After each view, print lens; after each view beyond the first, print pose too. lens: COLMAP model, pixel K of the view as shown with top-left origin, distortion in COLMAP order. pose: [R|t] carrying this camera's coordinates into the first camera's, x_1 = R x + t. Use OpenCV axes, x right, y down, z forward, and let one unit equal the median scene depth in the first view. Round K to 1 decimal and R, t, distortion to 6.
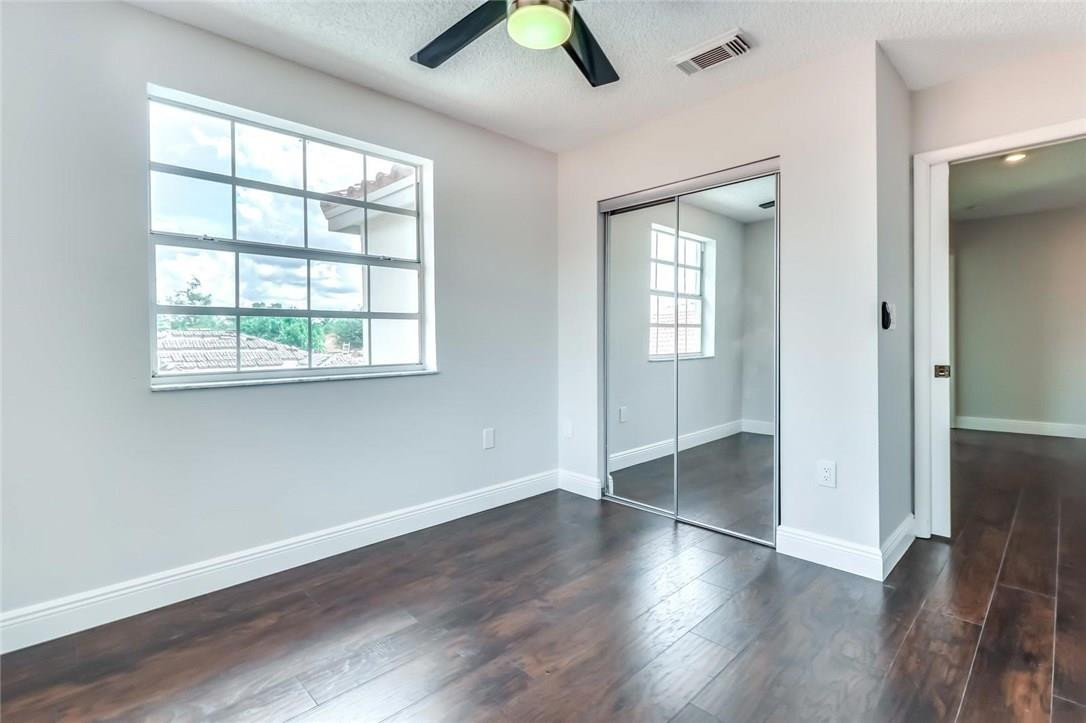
lens RADIAL K [[531.2, 0, 543.8], [0, 531.2, 323.7], [0, 0, 1]] dist [-0.000318, -0.000303]
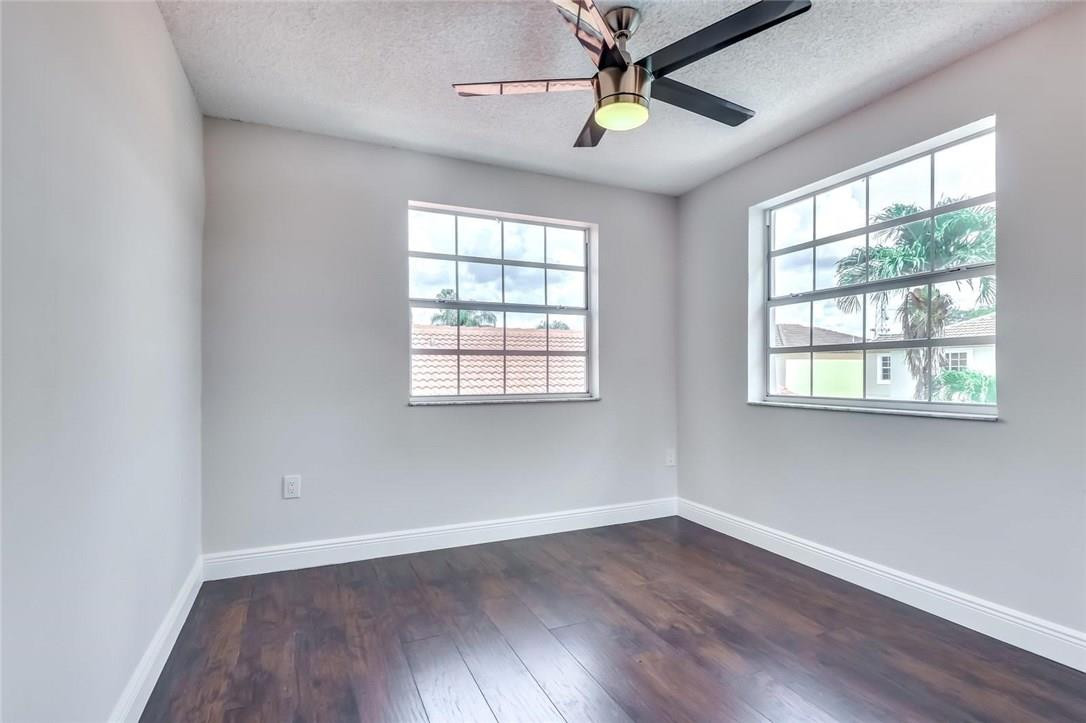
lens RADIAL K [[522.2, 0, 543.0], [0, 522.2, 361.5], [0, 0, 1]] dist [-0.000871, -0.000230]
pose [[-0.348814, -0.013154, -0.937100, 0.848347], [0.018296, 0.999615, -0.020842, 0.024047], [0.937013, -0.024415, -0.348439, 0.903816]]
